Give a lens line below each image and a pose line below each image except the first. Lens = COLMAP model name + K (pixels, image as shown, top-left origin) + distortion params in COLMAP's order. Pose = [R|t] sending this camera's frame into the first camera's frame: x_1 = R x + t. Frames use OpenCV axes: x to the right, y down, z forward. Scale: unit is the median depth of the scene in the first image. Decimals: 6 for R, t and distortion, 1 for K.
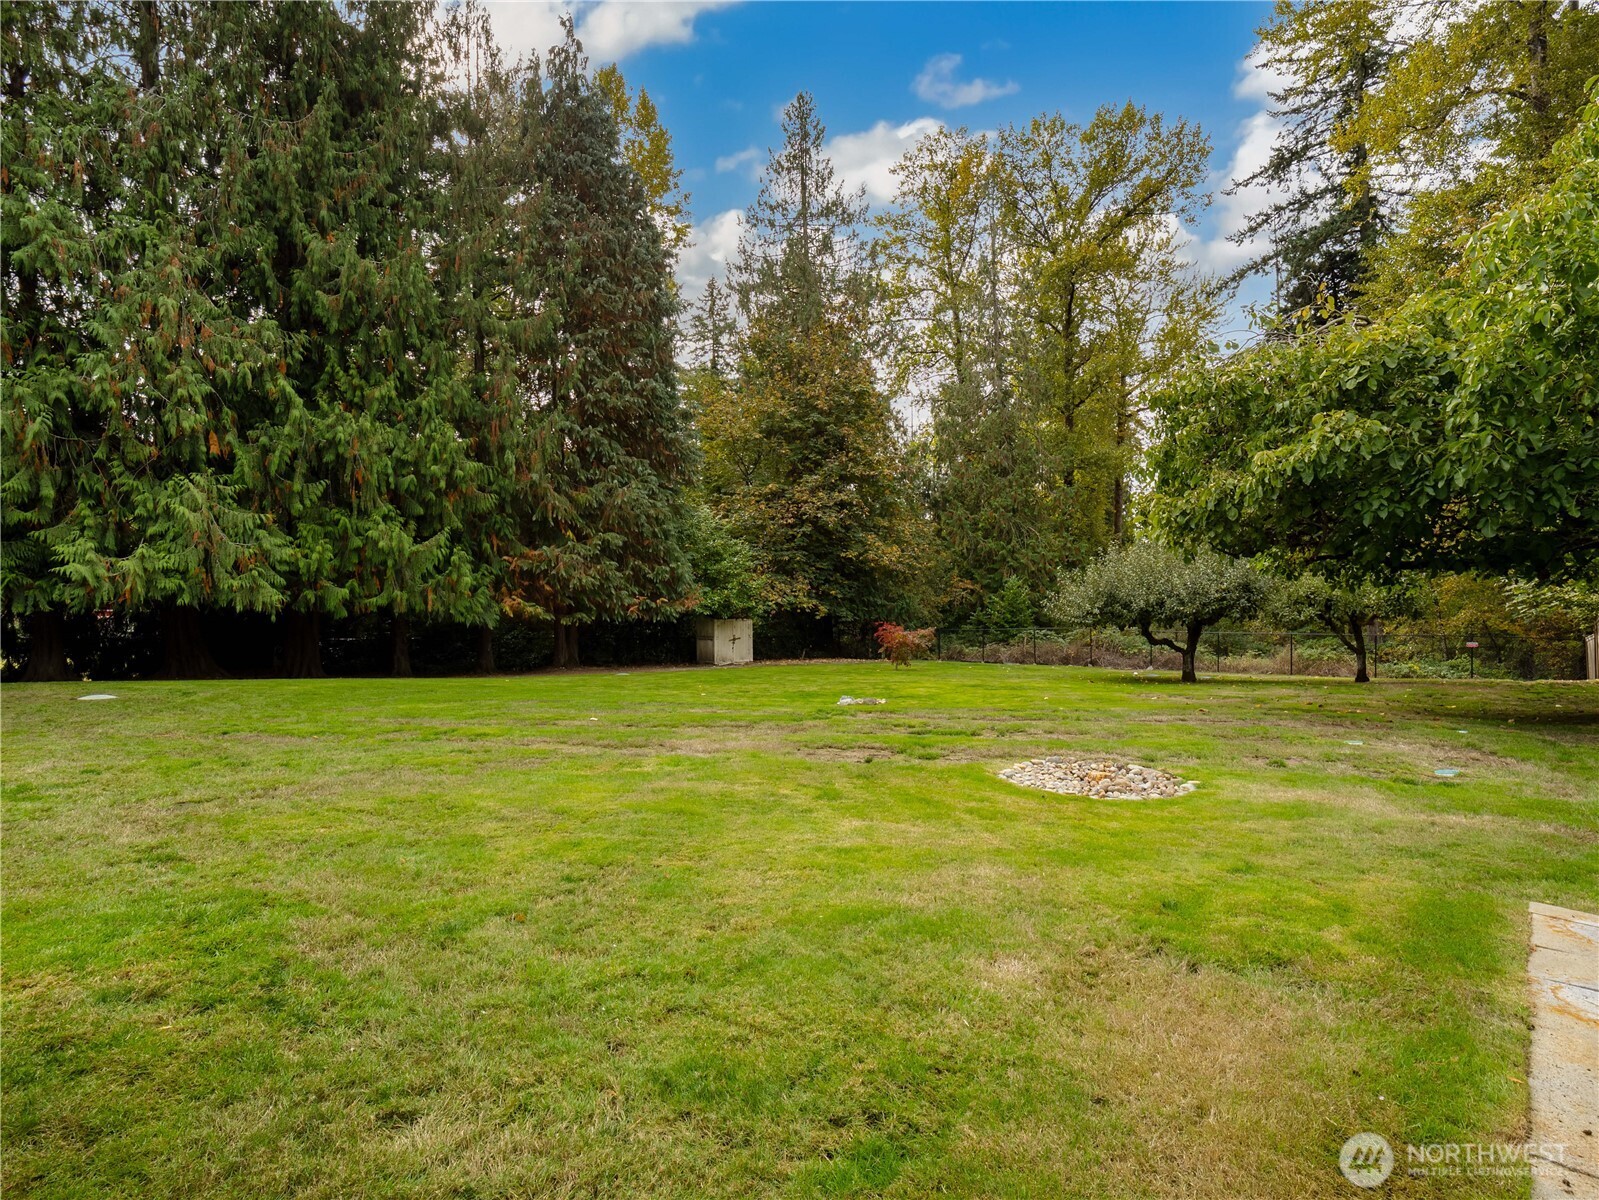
lens RADIAL K [[791.8, 0, 802.3], [0, 791.8, 639.4], [0, 0, 1]] dist [-0.009002, 0.000309]
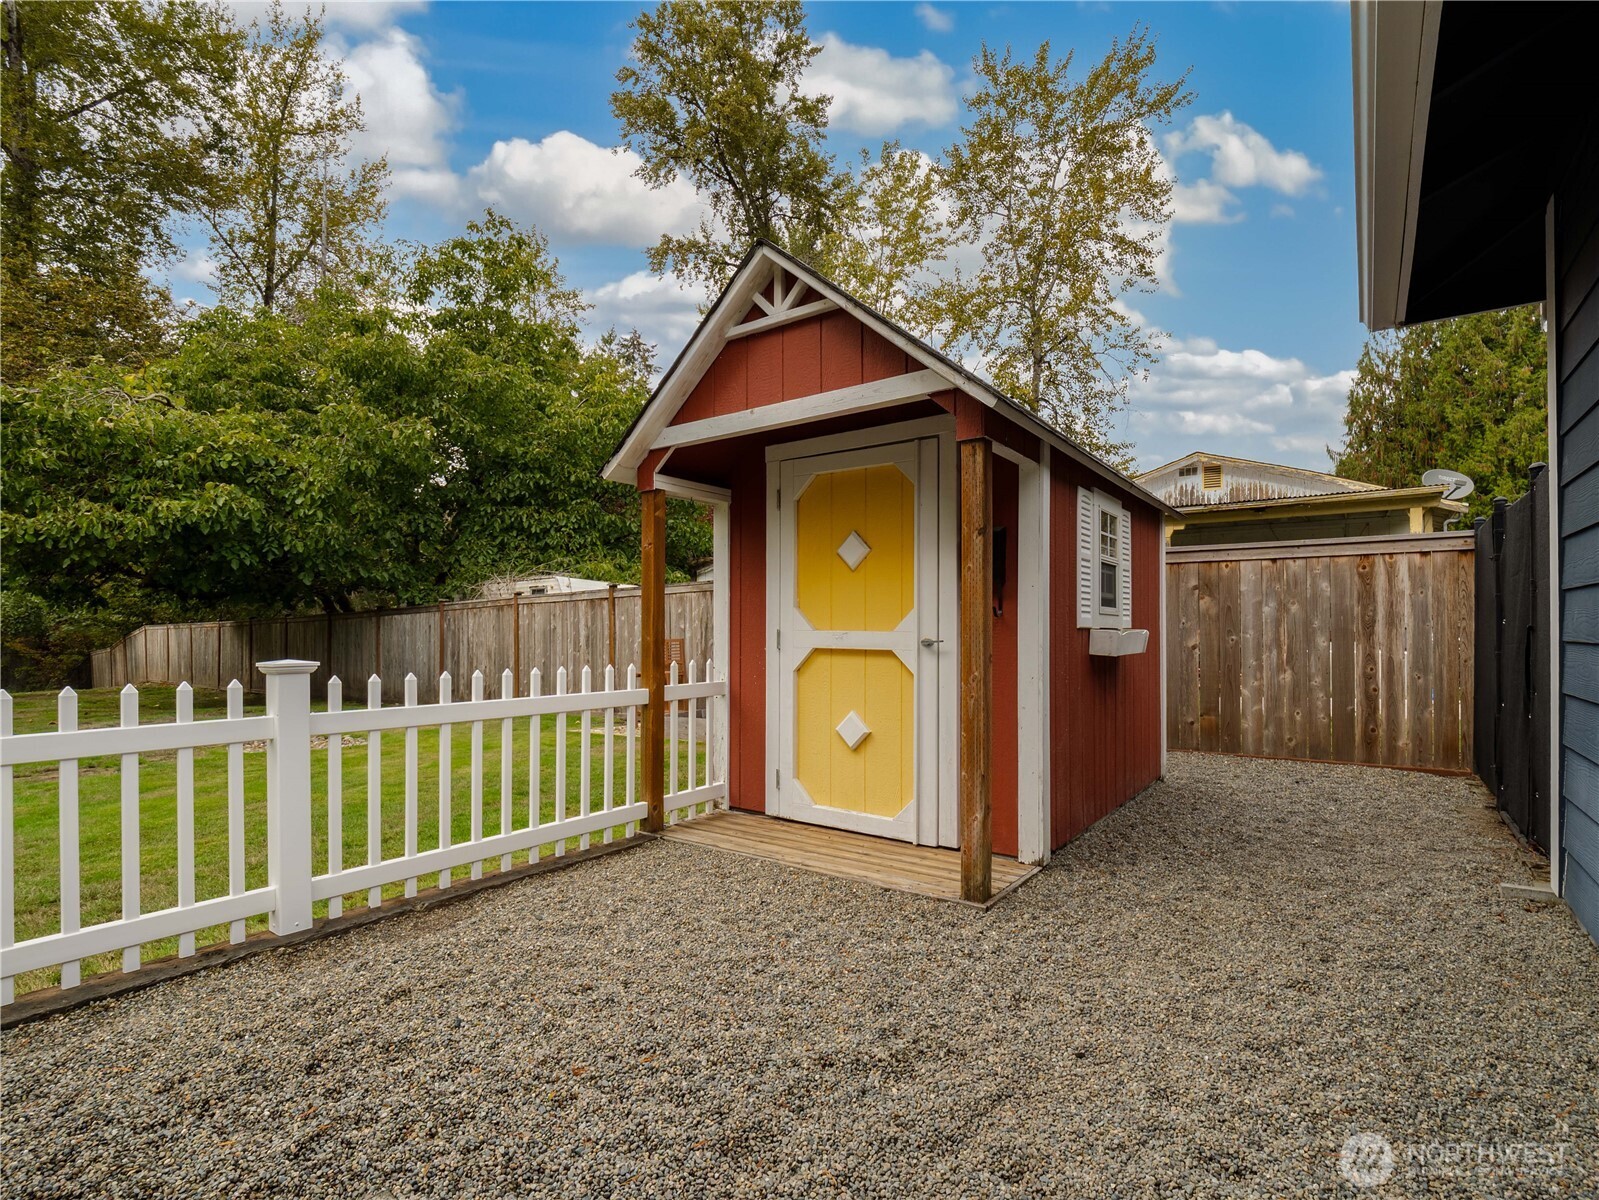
lens RADIAL K [[780.7, 0, 799.5], [0, 780.7, 600.0], [0, 0, 1]] dist [-0.013805, -0.000839]
pose [[-0.108841, 0.044856, 0.993047, -0.314173], [0.029217, 0.998694, -0.041909, 0.001358], [-0.993630, 0.024452, -0.110009, 0.057408]]
